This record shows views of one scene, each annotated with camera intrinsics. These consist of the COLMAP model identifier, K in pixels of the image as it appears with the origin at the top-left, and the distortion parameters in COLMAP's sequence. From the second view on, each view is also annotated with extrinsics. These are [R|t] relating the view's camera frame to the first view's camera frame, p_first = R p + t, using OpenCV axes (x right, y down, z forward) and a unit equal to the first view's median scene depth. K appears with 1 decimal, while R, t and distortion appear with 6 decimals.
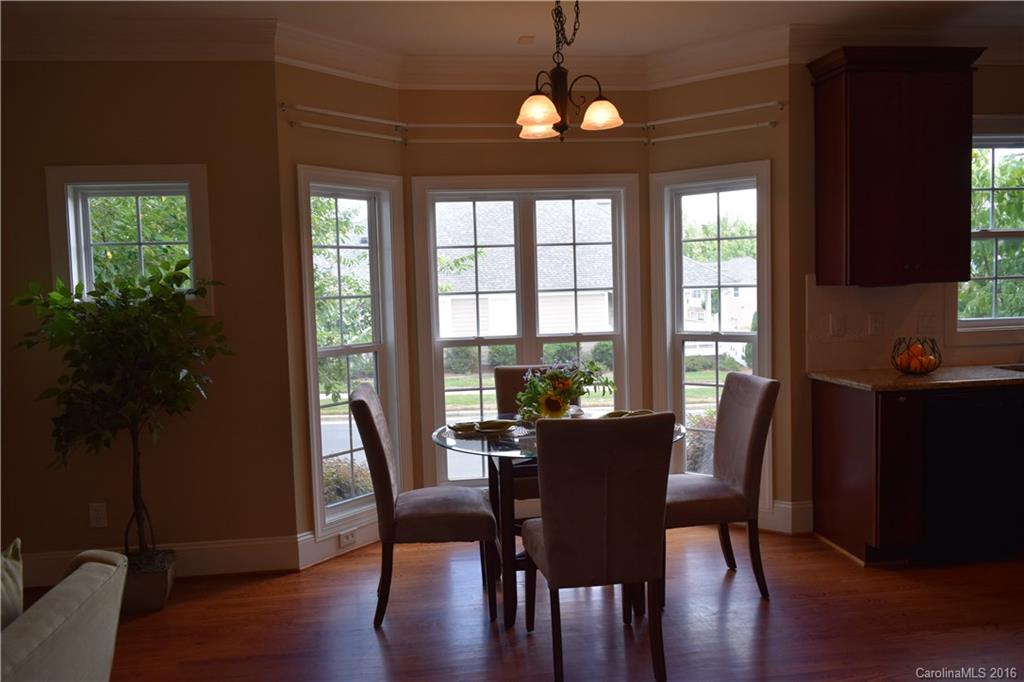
lens RADIAL K [[790.5, 0, 493.2], [0, 790.5, 339.1], [0, 0, 1]] dist [-0.021394, 0.014155]
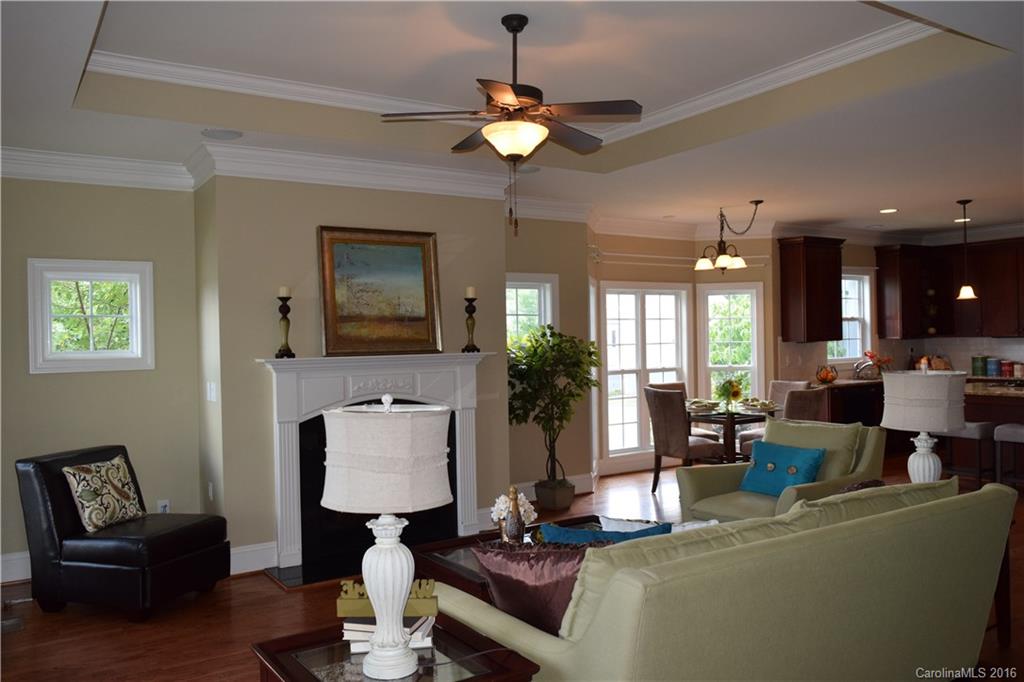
lens RADIAL K [[790.5, 0, 509.0], [0, 790.5, 344.1], [0, 0, 1]] dist [-0.021394, 0.014155]
pose [[0.895616, 0.007534, 0.444764, -1.255345], [0.026027, 0.997256, -0.069302, 0.069582], [-0.444066, 0.073644, 0.892962, -0.594431]]
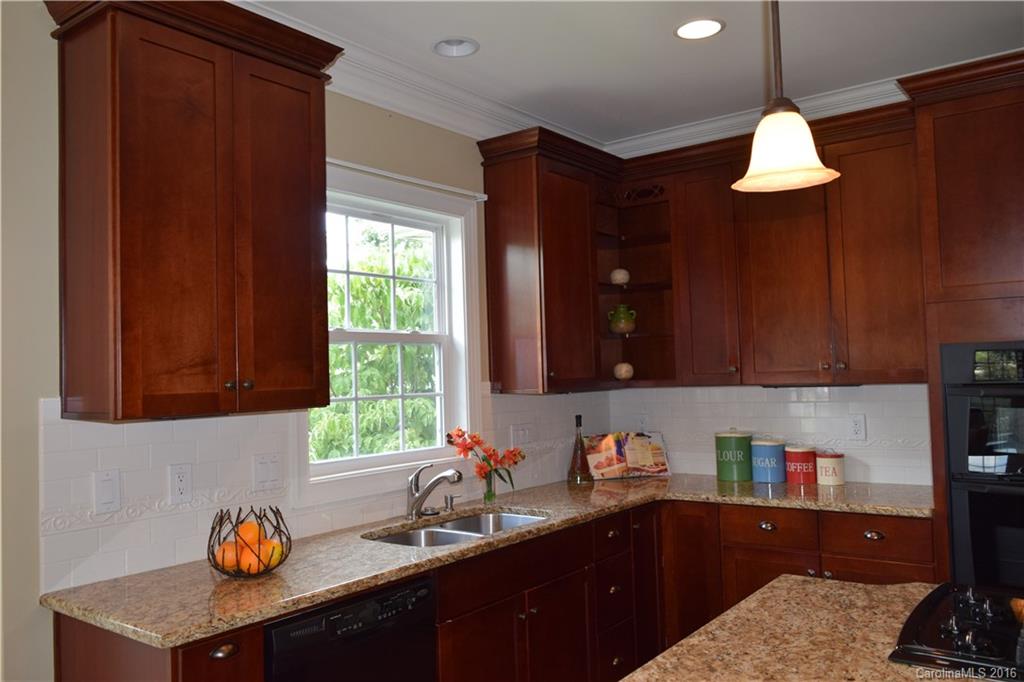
lens RADIAL K [[790.5, 0, 513.4], [0, 790.5, 336.6], [0, 0, 1]] dist [-0.021394, 0.014155]
pose [[0.691834, 0.043693, 0.720734, 0.253801], [0.058370, 0.991516, -0.116138, -0.046498], [-0.719694, 0.122417, 0.683414, 0.458661]]
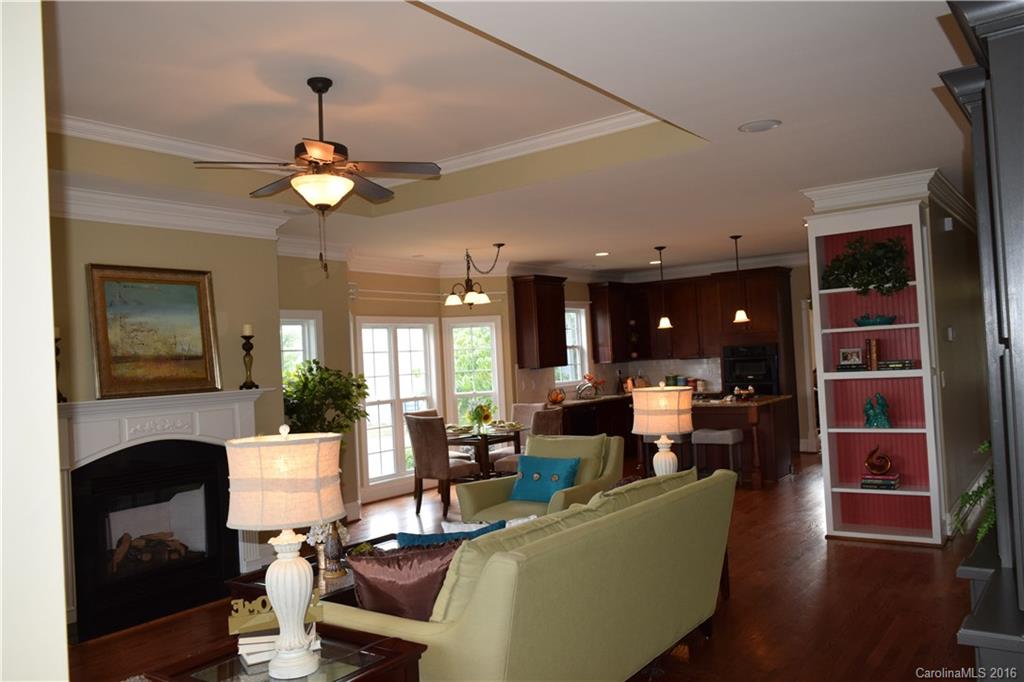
lens RADIAL K [[790.5, 0, 509.9], [0, 790.5, 341.9], [0, 0, 1]] dist [-0.021394, 0.014155]
pose [[0.680896, 0.009417, 0.732319, -1.417318], [0.085165, 0.992116, -0.091942, 0.071546], [-0.727411, 0.124971, 0.674726, -0.619478]]
